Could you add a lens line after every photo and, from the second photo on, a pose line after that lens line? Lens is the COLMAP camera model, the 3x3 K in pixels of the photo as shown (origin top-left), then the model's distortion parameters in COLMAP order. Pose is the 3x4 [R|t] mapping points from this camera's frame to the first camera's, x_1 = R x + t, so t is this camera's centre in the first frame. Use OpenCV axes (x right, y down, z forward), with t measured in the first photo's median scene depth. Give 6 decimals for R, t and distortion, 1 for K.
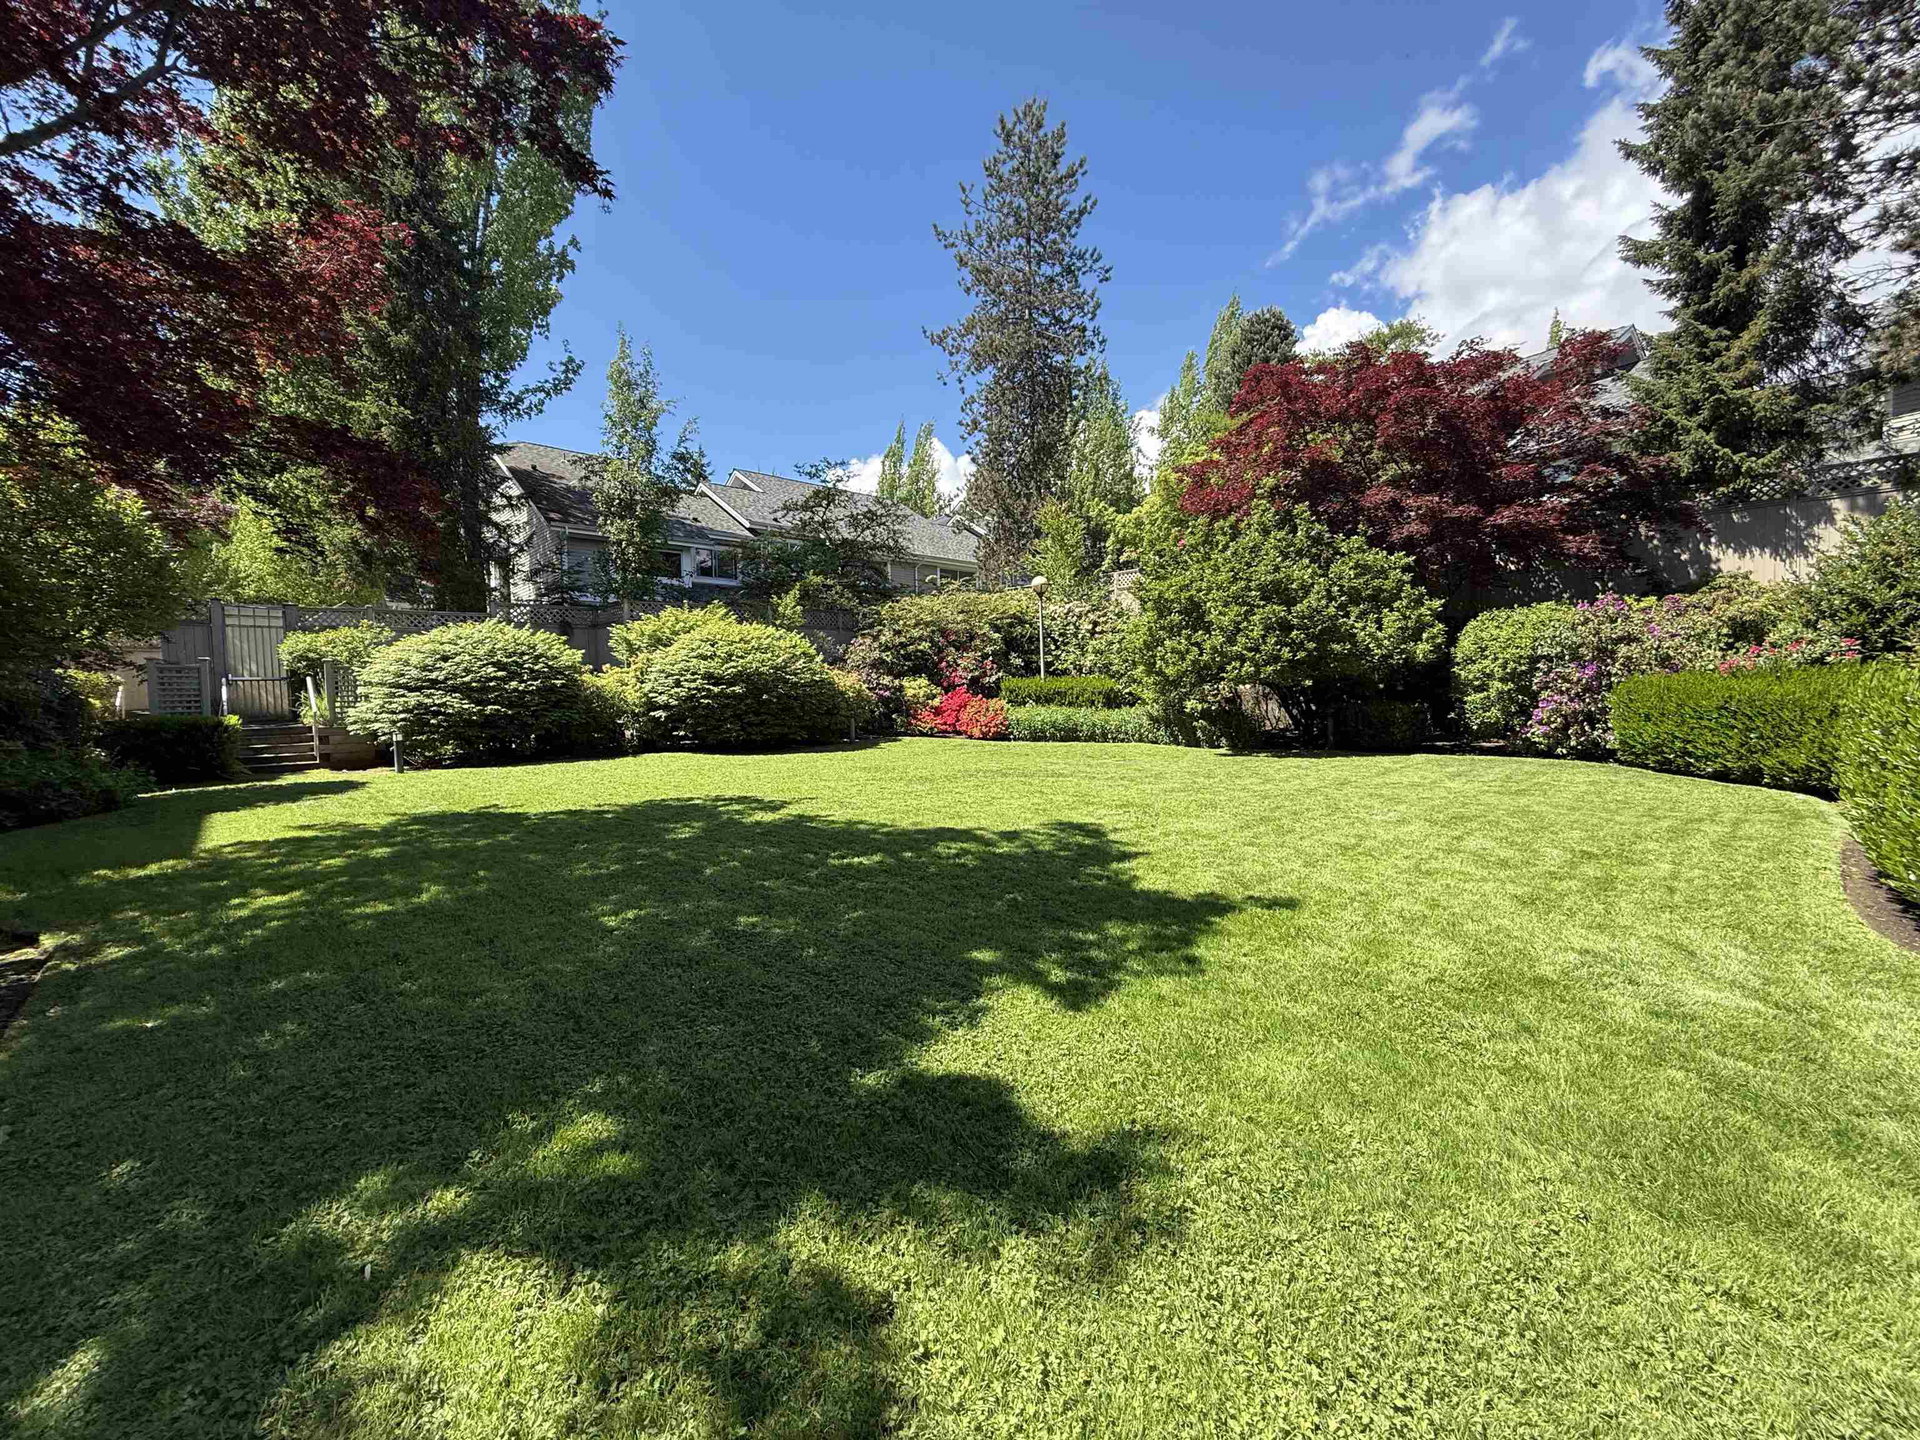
lens RADIAL K [[771.0, 0, 964.0], [0, 771.0, 717.1], [0, 0, 1]] dist [-0.000807, 0.000229]
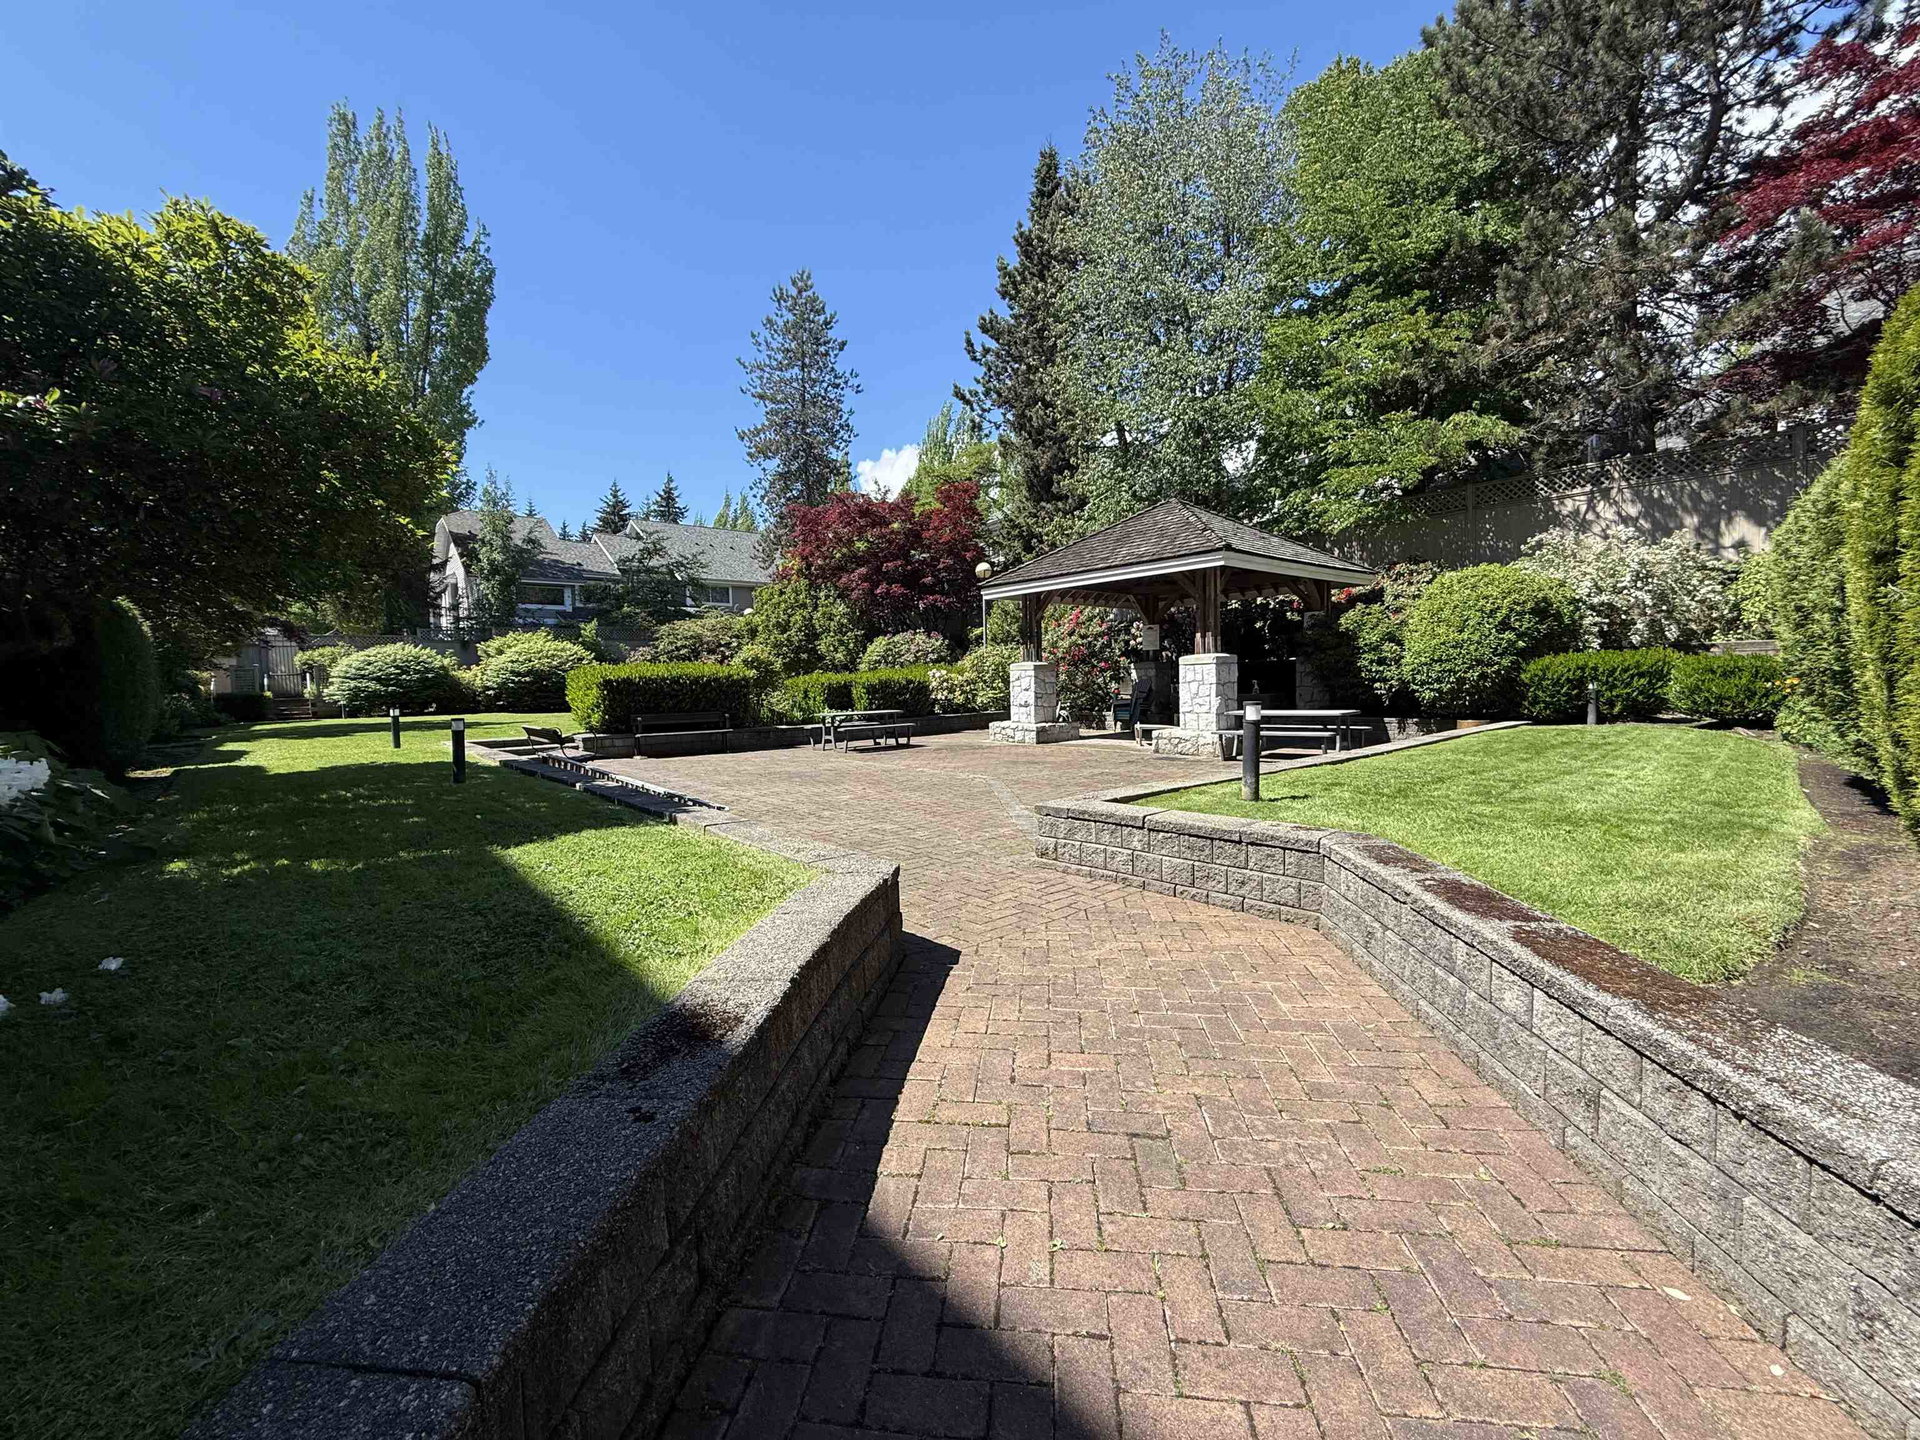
lens RADIAL K [[771.0, 0, 956.2], [0, 771.0, 717.9], [0, 0, 1]] dist [-0.000807, 0.000229]
pose [[0.998359, -0.001731, -0.057238, 0.840109], [0.002541, 0.999898, 0.014087, 0.034914], [0.057208, -0.014210, 0.998261, -0.798671]]
